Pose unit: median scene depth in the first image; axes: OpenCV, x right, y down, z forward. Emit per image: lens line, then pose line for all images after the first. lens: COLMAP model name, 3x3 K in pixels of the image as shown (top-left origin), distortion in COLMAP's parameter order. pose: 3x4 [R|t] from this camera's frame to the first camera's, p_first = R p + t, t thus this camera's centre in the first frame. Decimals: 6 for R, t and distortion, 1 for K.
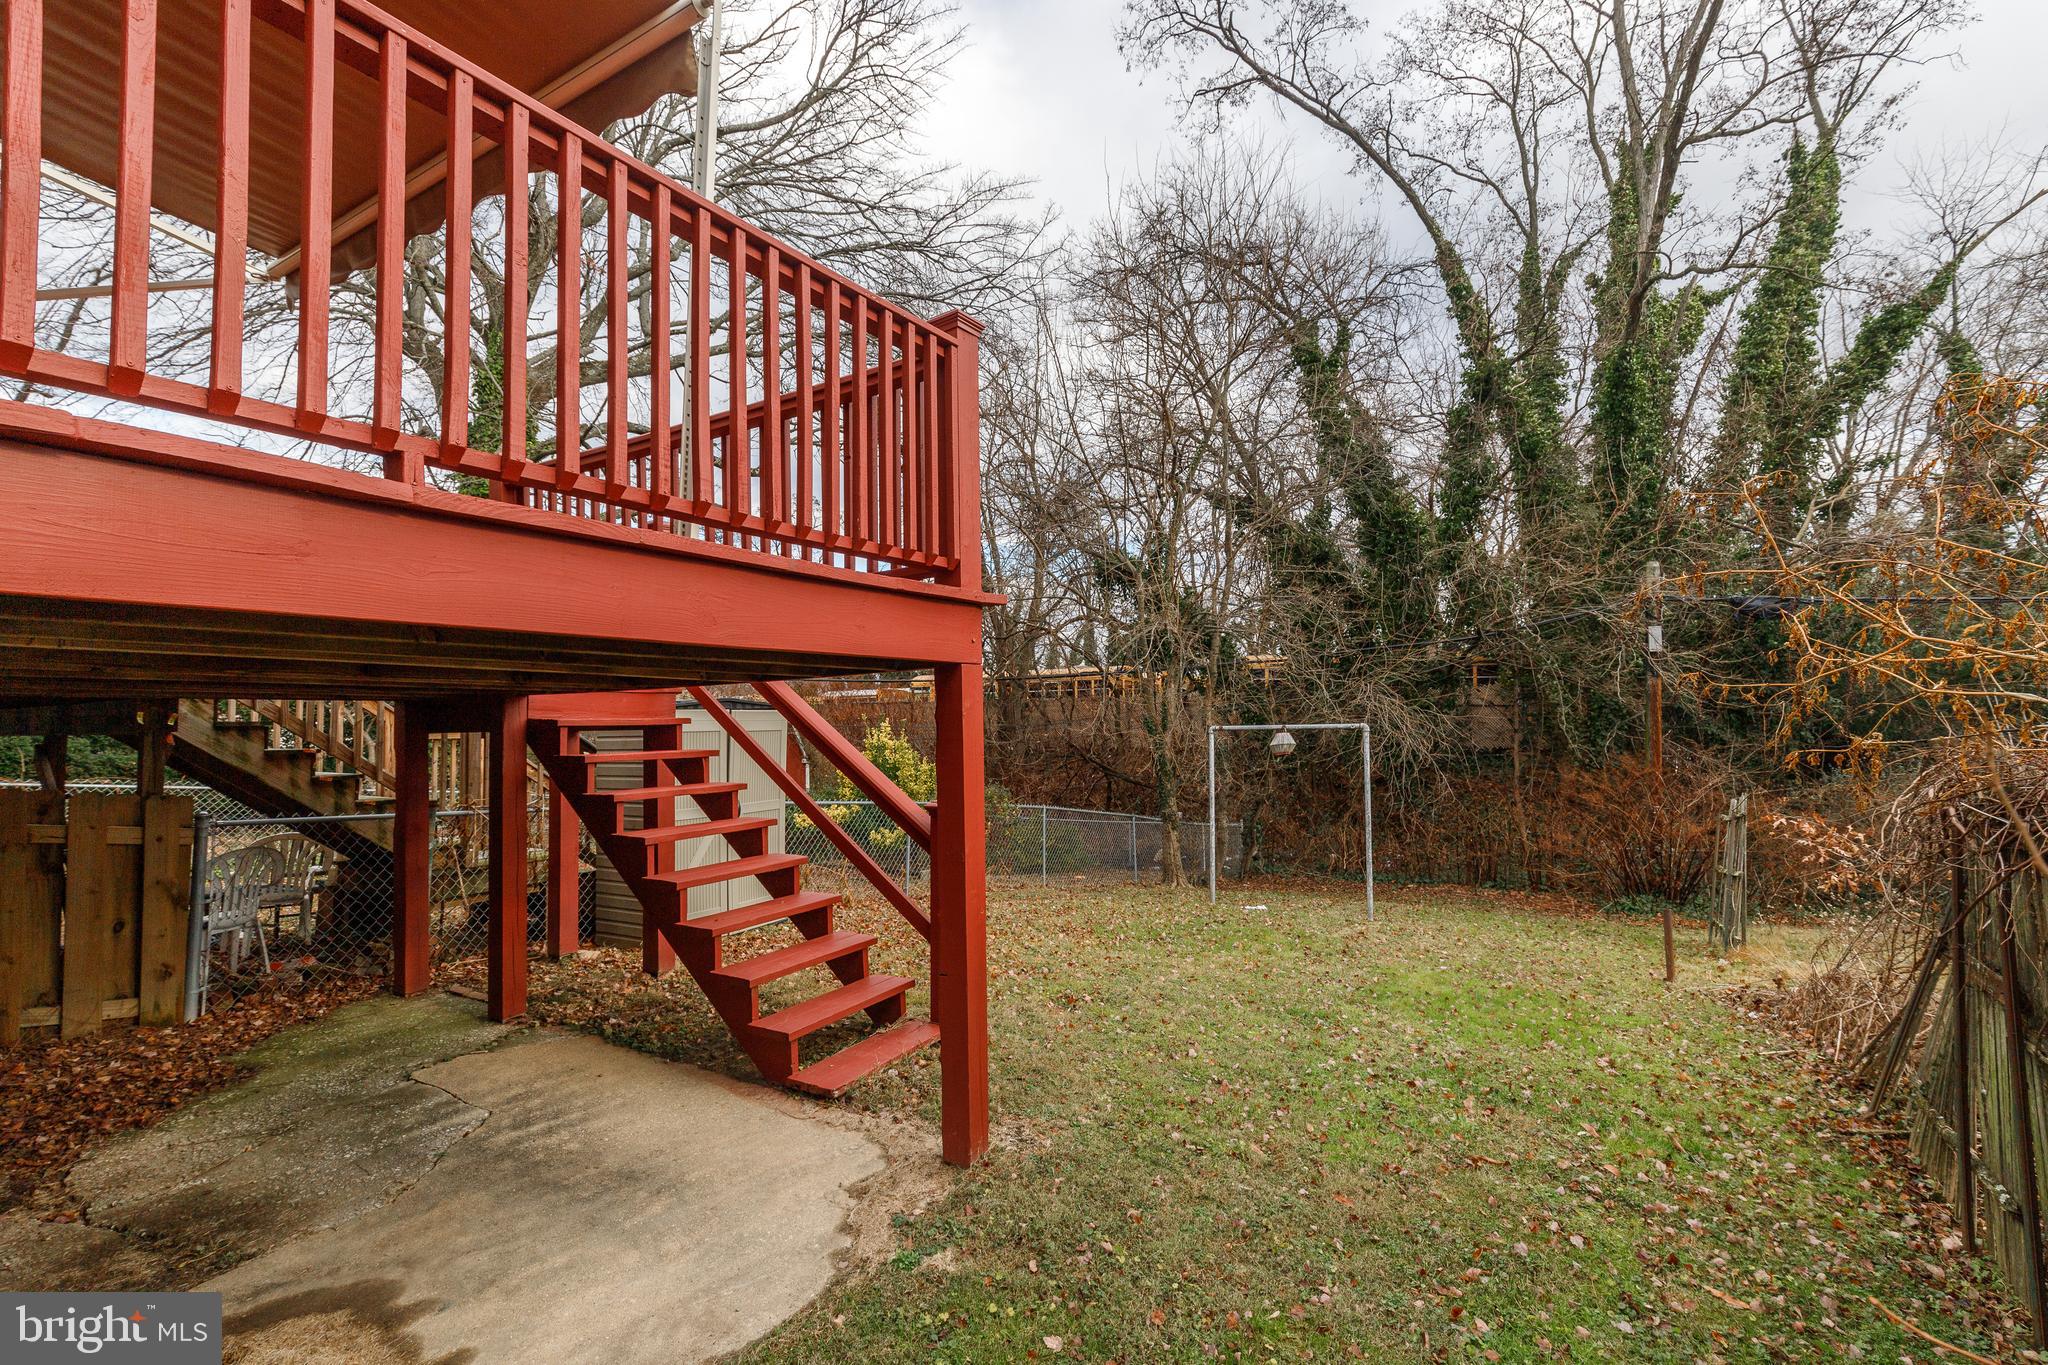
lens RADIAL K [[916.9, 0, 1030.1], [0, 916.9, 670.8], [0, 0, 1]] dist [0.003140, 0.001032]
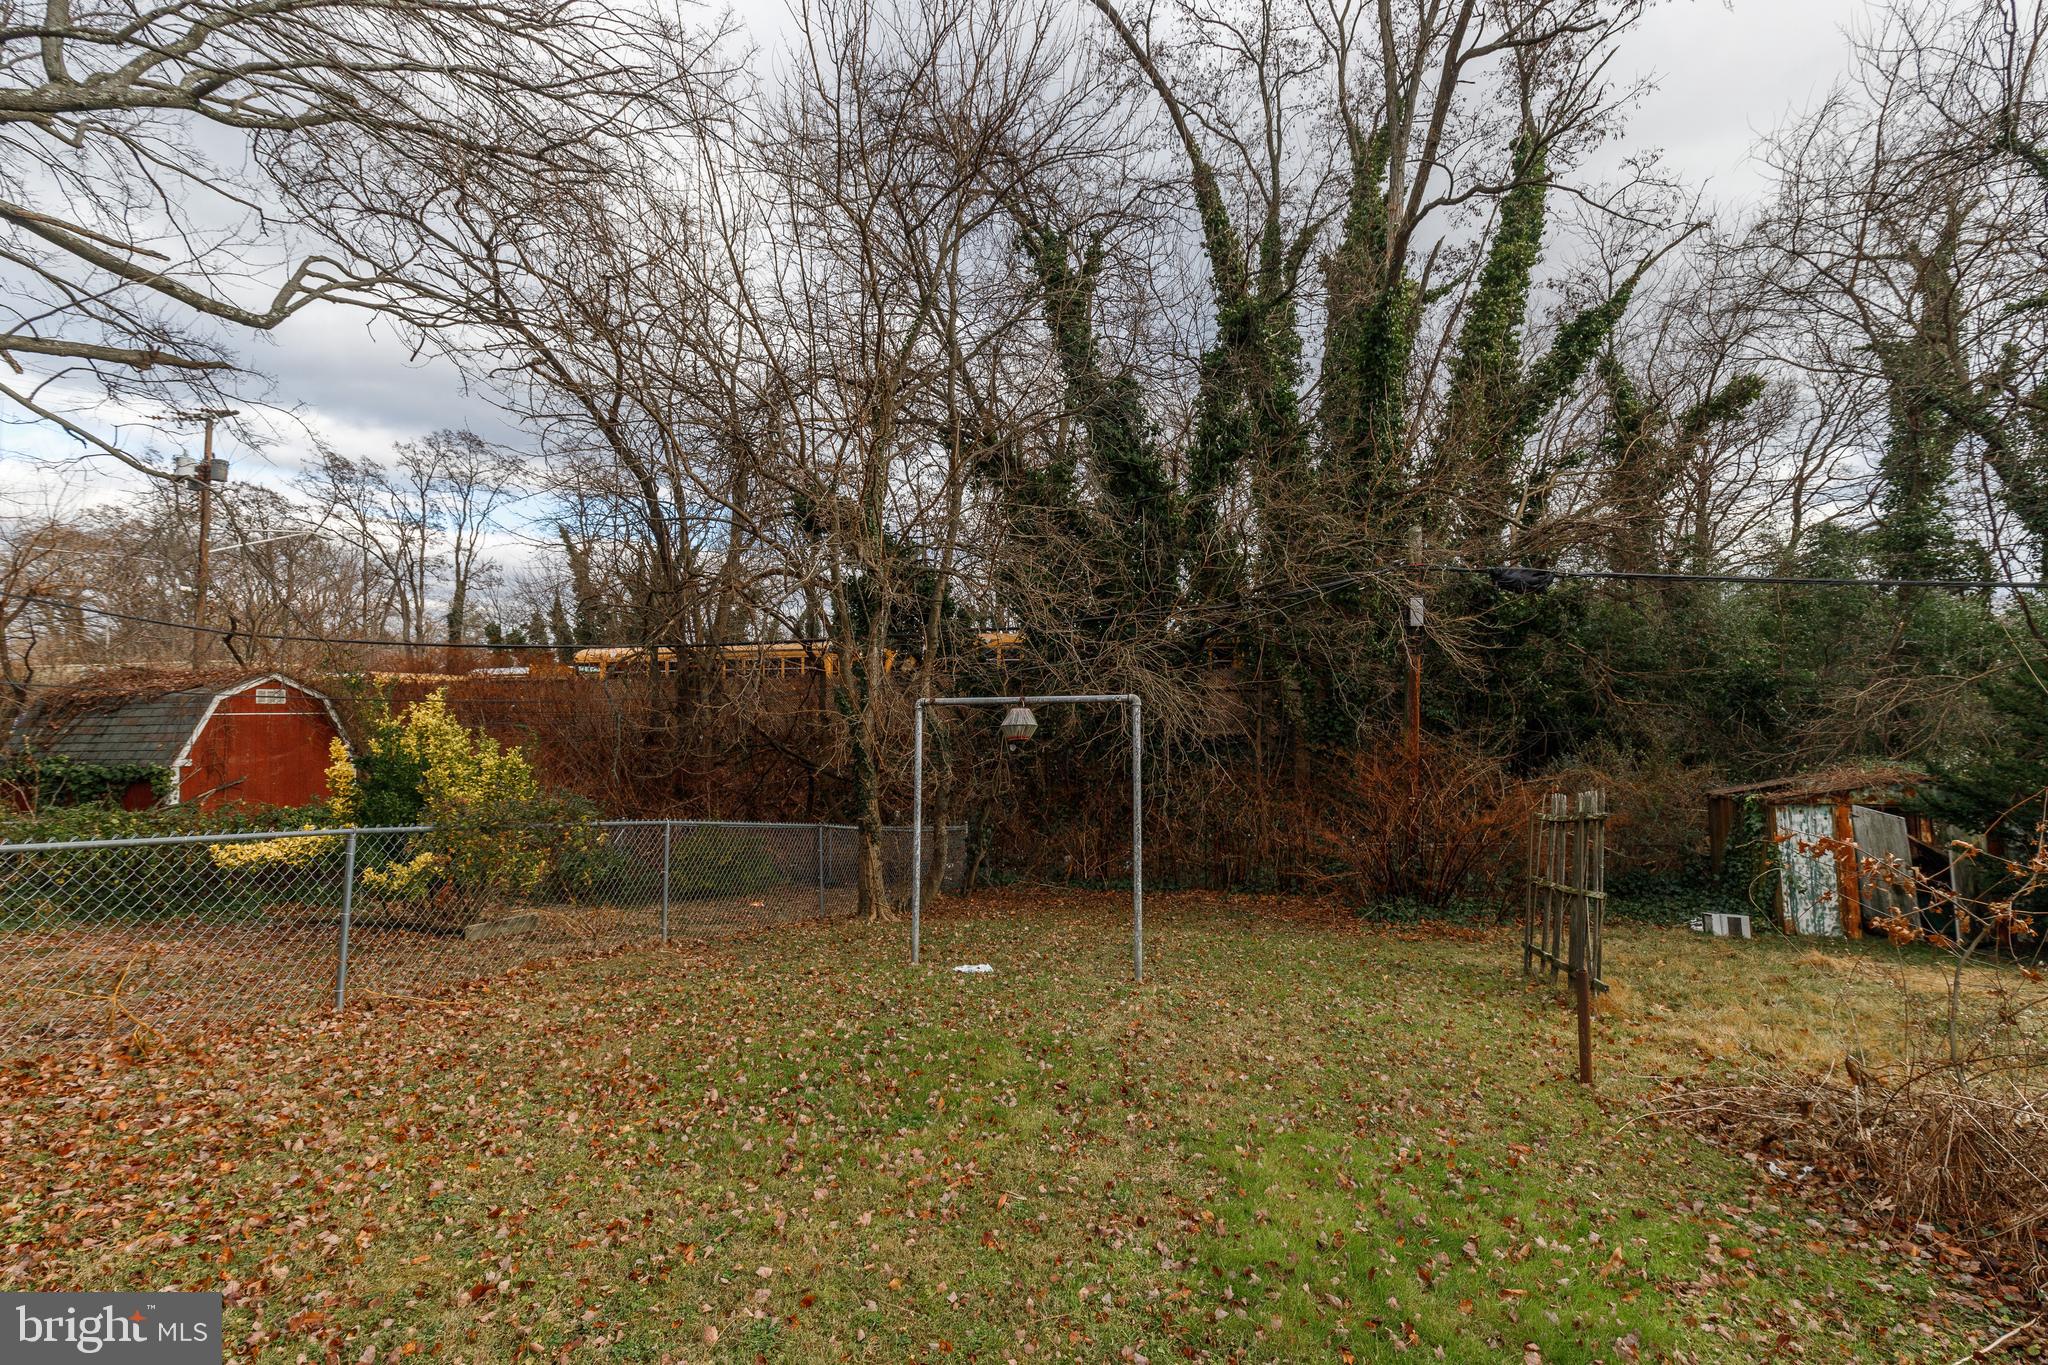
lens RADIAL K [[916.9, 0, 1045.6], [0, 916.9, 688.1], [0, 0, 1]] dist [0.003140, 0.001032]
pose [[0.954555, 0.013670, 0.297722, 0.046625], [-0.022805, 0.999369, 0.027232, 0.016547], [-0.297162, -0.032784, 0.954264, 0.176182]]
